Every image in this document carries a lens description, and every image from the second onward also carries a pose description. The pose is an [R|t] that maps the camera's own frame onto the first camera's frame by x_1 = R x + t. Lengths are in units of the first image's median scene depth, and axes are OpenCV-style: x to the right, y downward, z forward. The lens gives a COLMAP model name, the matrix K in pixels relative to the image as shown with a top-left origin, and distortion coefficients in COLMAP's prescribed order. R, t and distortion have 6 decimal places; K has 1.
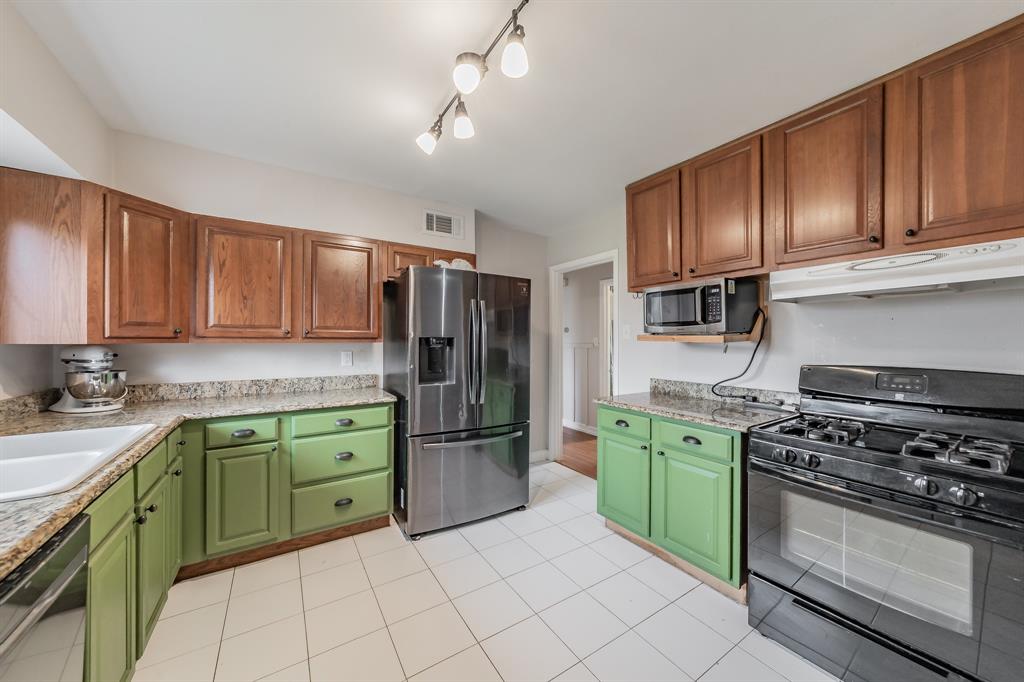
lens RADIAL K [[357.4, 0, 512.0], [0, 357.4, 341.0], [0, 0, 1]] dist [-0.000288, -0.000183]
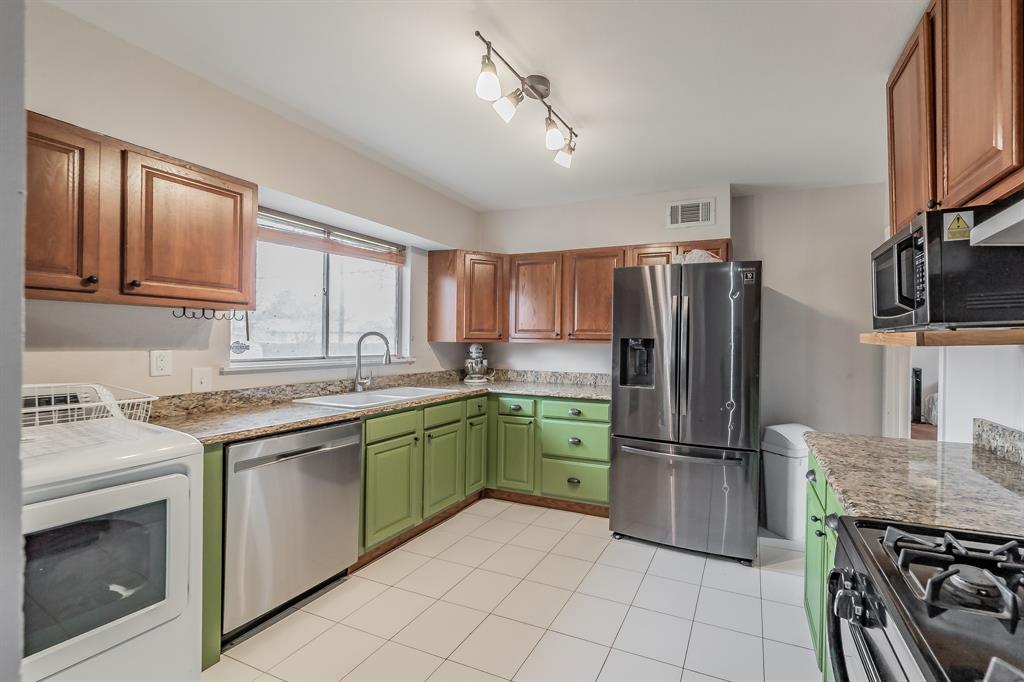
lens RADIAL K [[357.4, 0, 512.0], [0, 357.4, 341.0], [0, 0, 1]] dist [-0.000288, -0.000183]
pose [[0.609082, 0.006499, -0.793080, 0.320917], [-0.012017, 0.999927, -0.001035, 0.001375], [0.793016, 0.010161, 0.609116, 0.129429]]
